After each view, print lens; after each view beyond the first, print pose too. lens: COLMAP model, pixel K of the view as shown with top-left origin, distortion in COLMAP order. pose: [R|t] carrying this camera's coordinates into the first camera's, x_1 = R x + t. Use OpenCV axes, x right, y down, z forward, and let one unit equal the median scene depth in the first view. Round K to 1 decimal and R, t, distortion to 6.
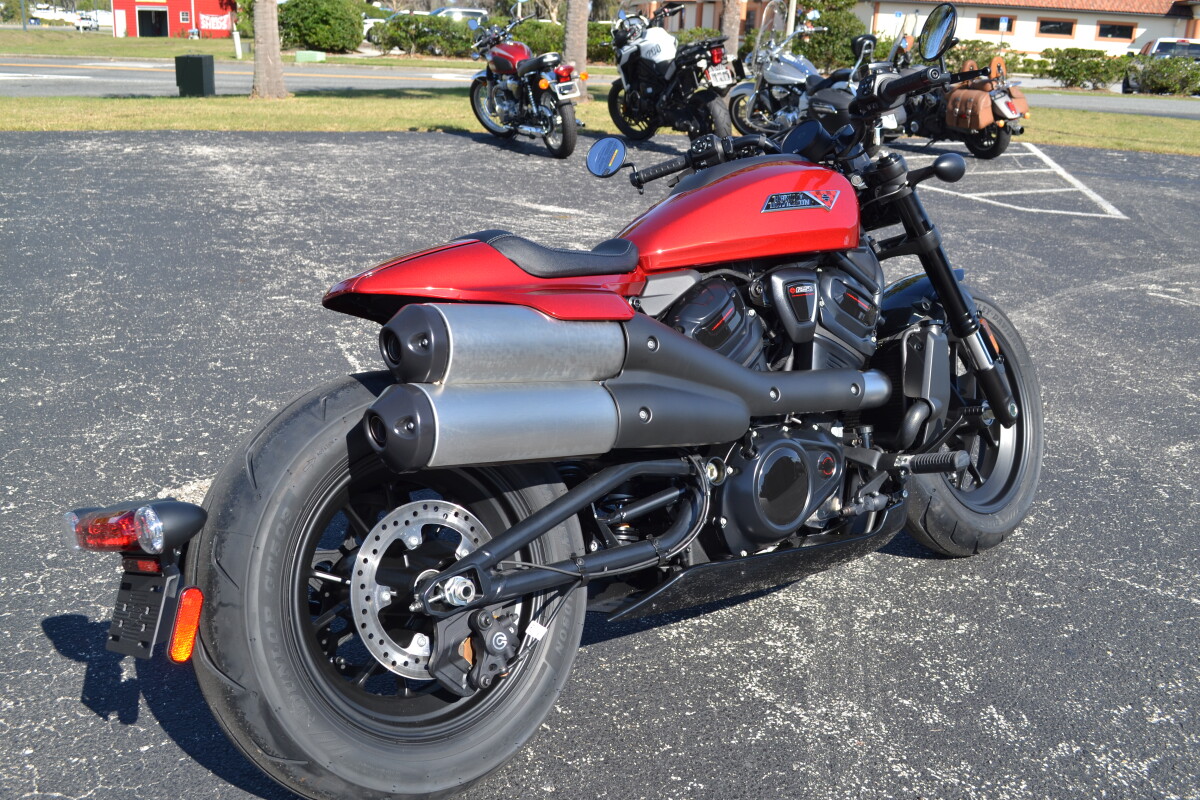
lens RADIAL K [[1144.1, 0, 603.7], [0, 1144.1, 403.7], [0, 0, 1]] dist [-0.057359, 0.000000]
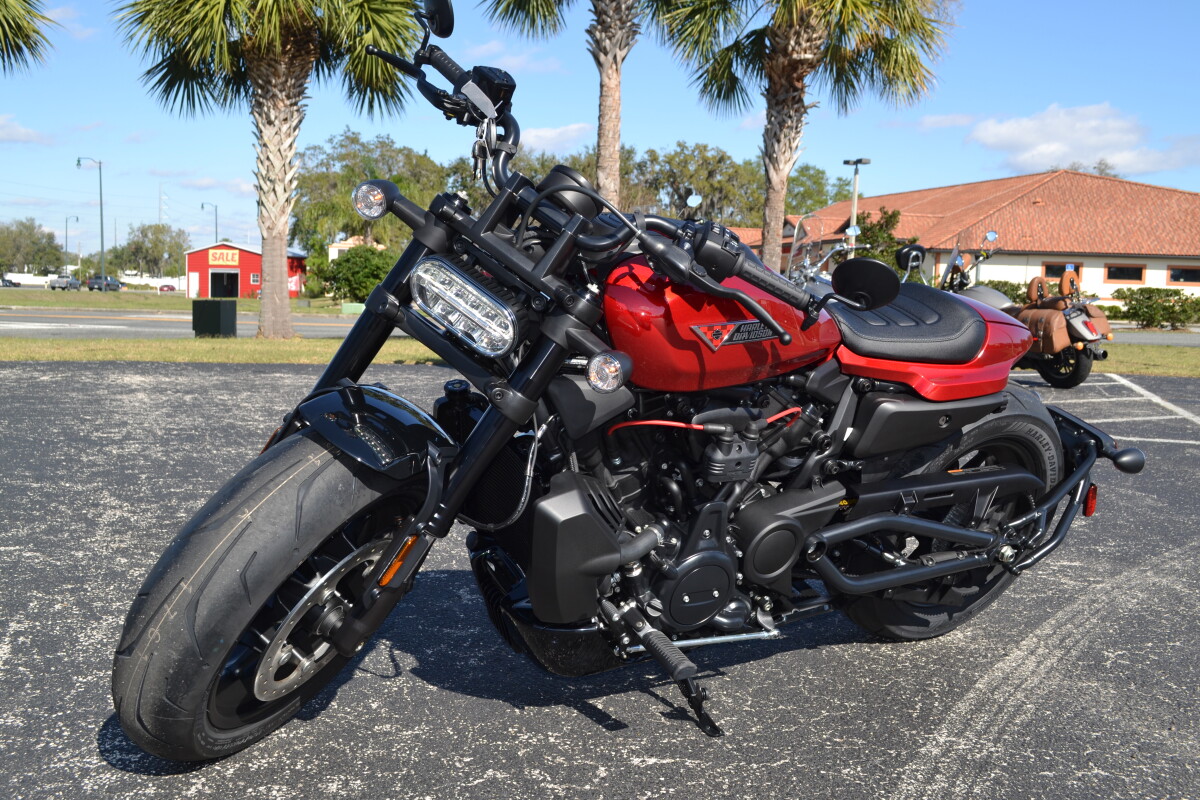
lens RADIAL K [[1170.3, 0, 596.2], [0, 1170.3, 399.0], [0, 0, 1]] dist [-0.061832, 0.000000]
pose [[0.997969, -0.008558, -0.063123, 0.040976], [-0.005786, 0.974661, -0.223612, -0.011375], [0.063438, 0.223523, 0.972632, 0.133505]]
